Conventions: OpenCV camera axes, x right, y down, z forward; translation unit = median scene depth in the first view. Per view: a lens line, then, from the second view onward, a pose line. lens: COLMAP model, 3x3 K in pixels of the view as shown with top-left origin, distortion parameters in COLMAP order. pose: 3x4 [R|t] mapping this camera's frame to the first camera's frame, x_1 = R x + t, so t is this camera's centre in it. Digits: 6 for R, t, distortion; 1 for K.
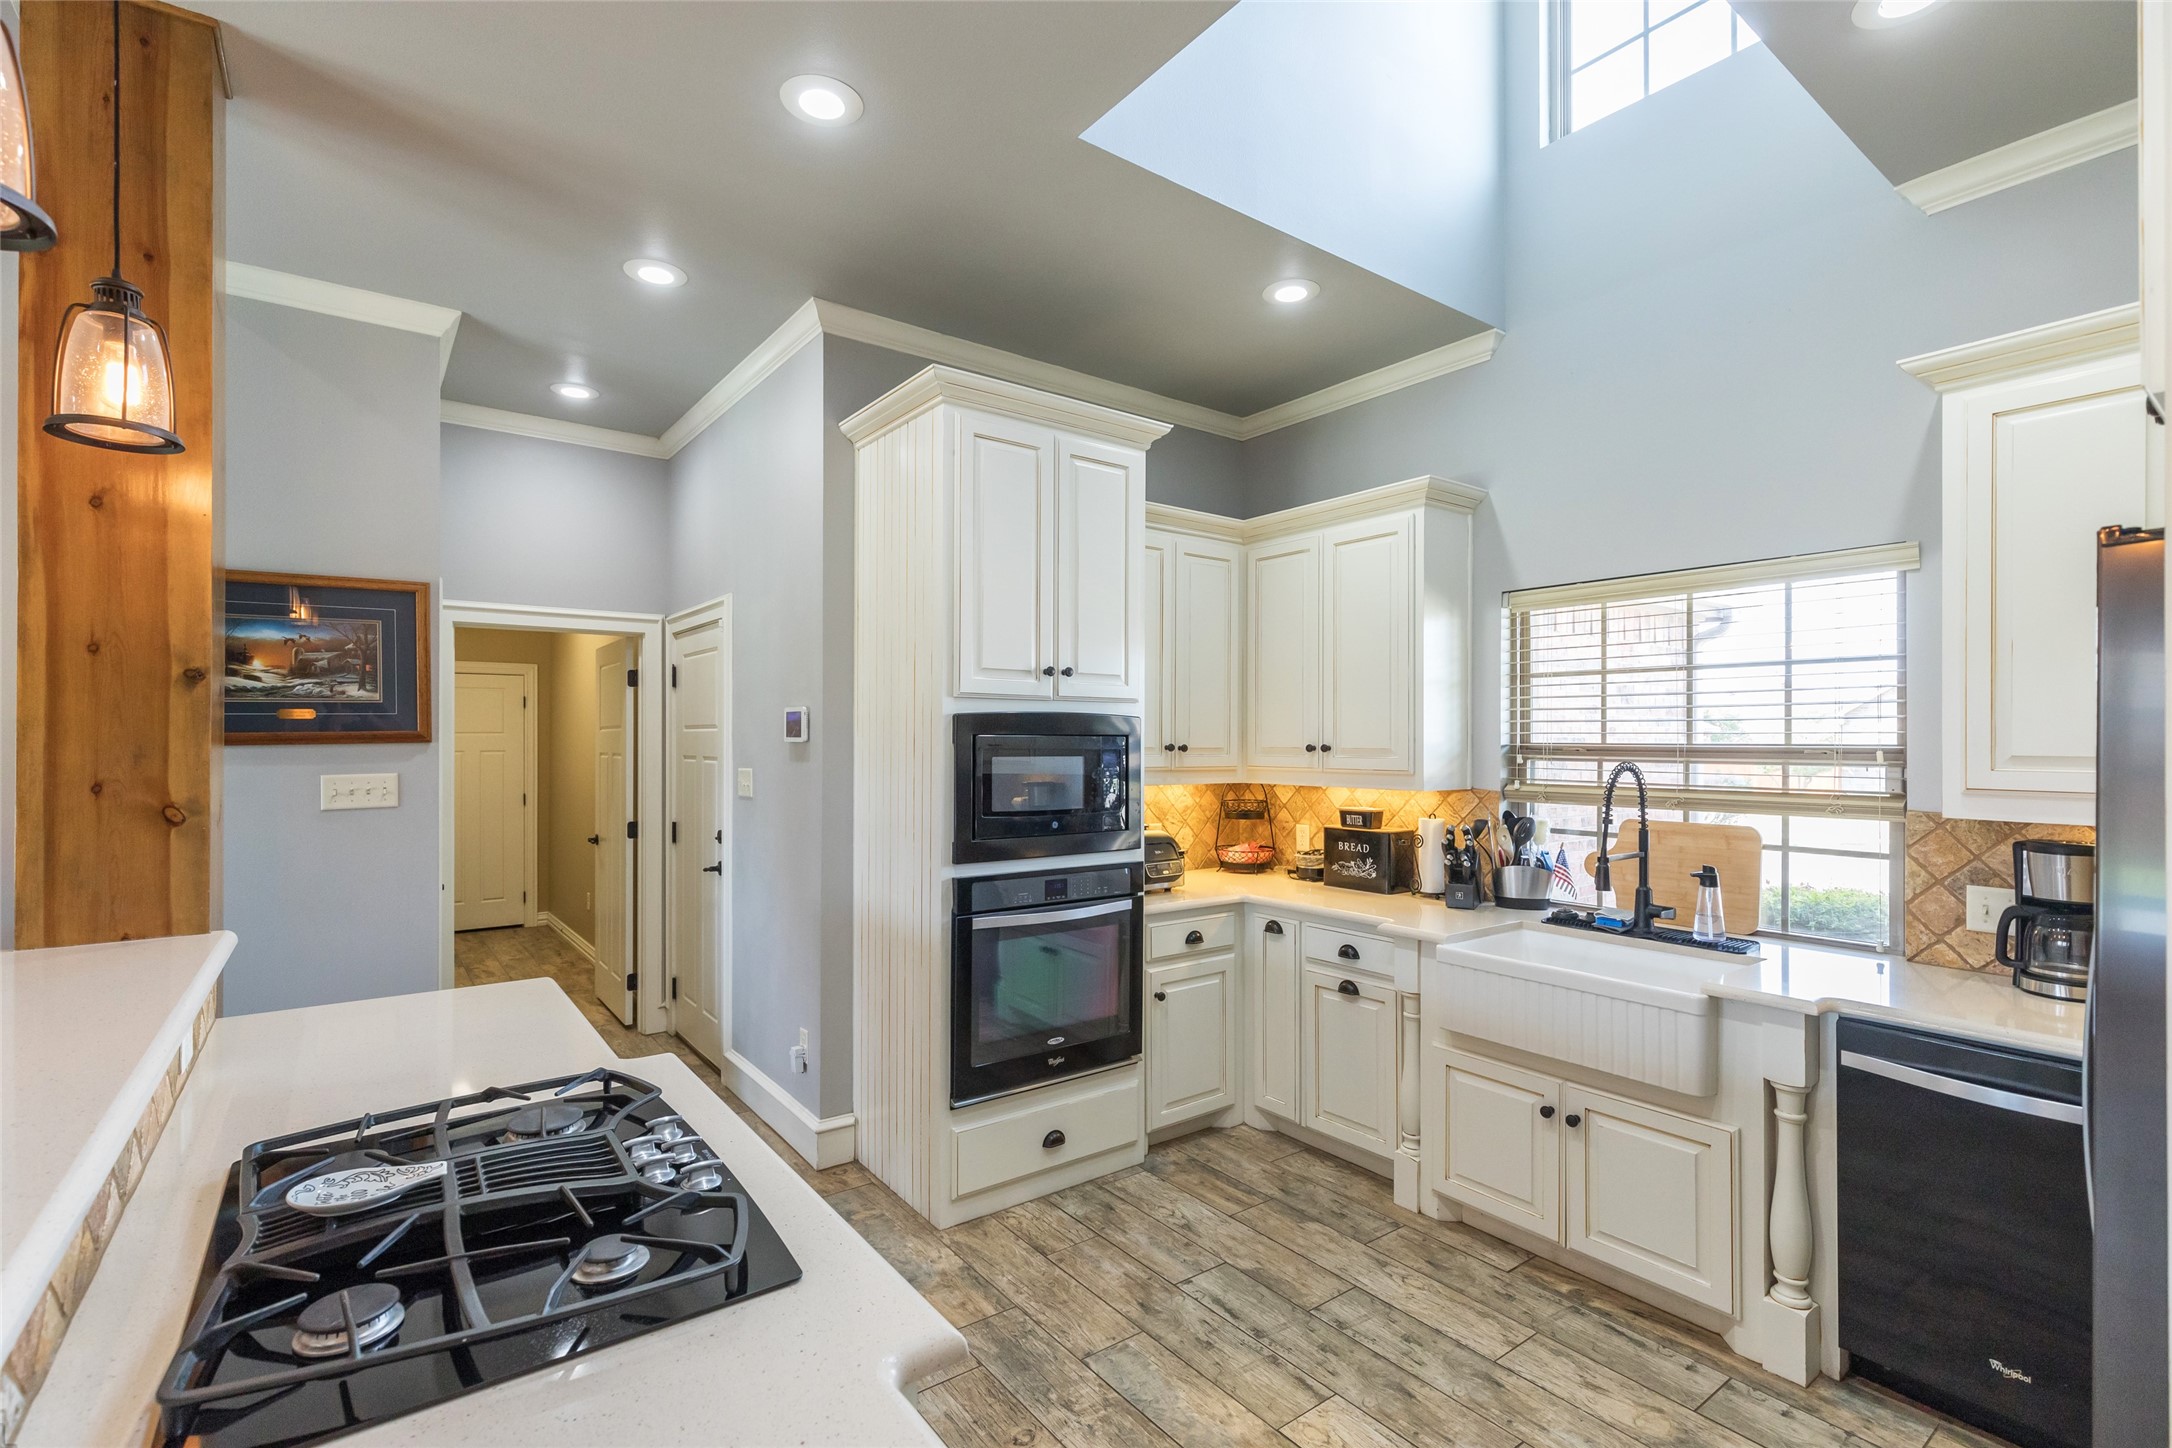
lens RADIAL K [[975.6, 0, 1090.2], [0, 975.6, 767.5], [0, 0, 1]] dist [-0.001932, 0.000145]
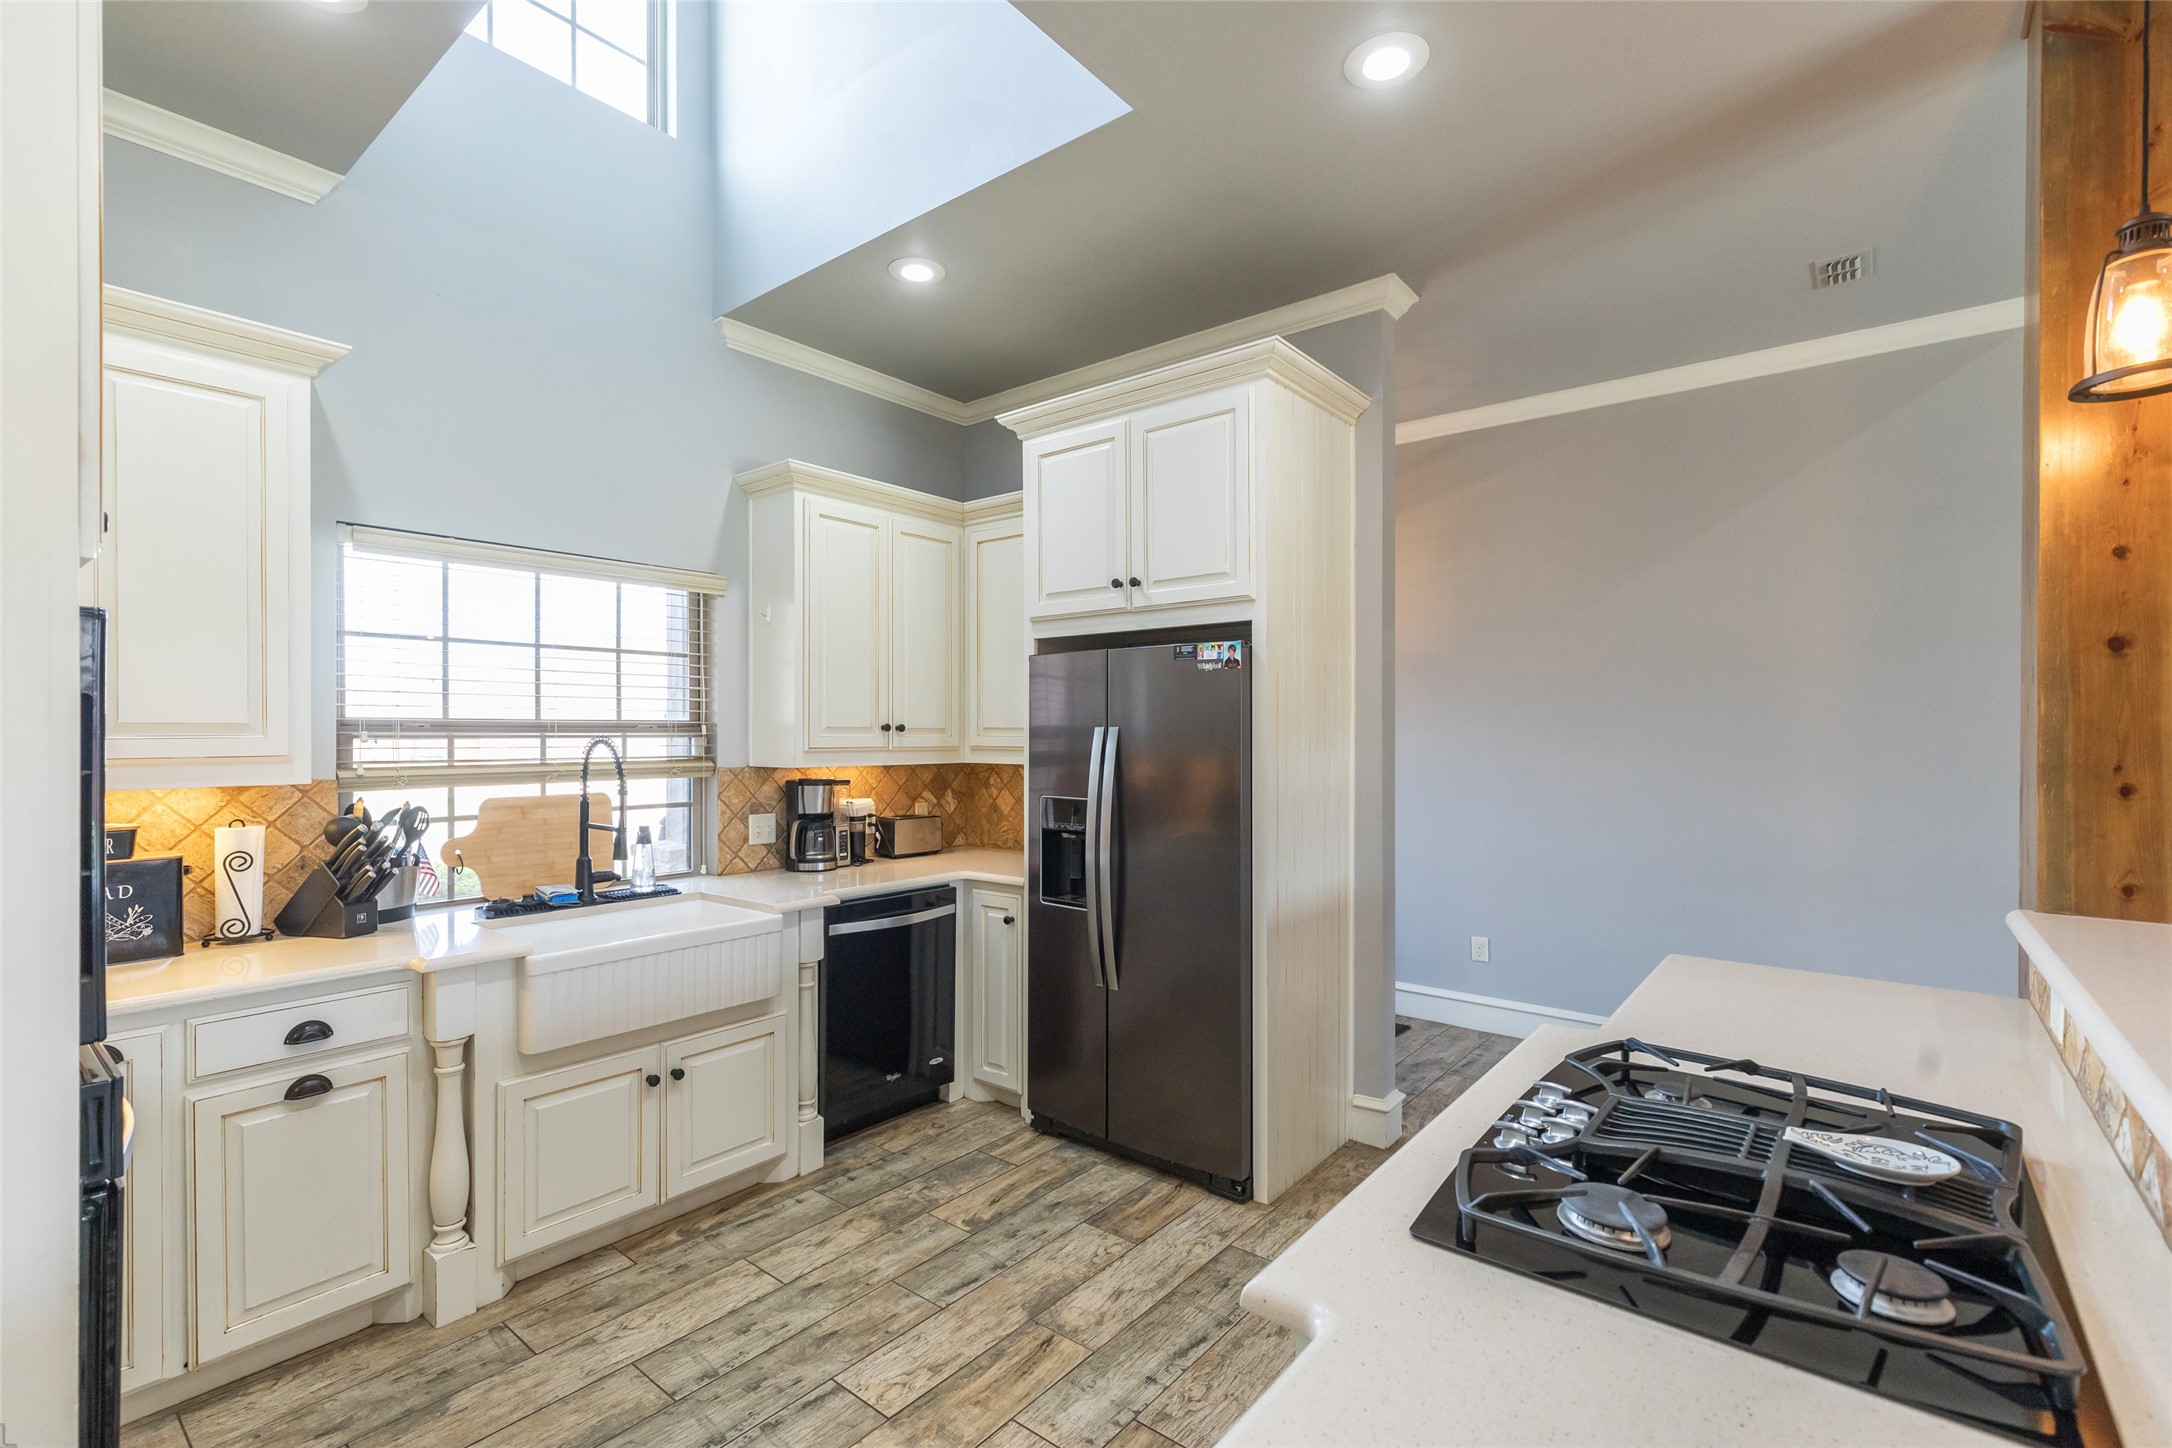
lens RADIAL K [[980.0, 0, 1077.8], [0, 980.0, 736.1], [0, 0, 1]] dist [0.003498, 0.000304]
pose [[-0.248533, -0.016000, 0.968491, -0.623799], [0.014568, 0.999689, 0.020254, -0.021593], [-0.968514, 0.019143, -0.248222, 0.809007]]
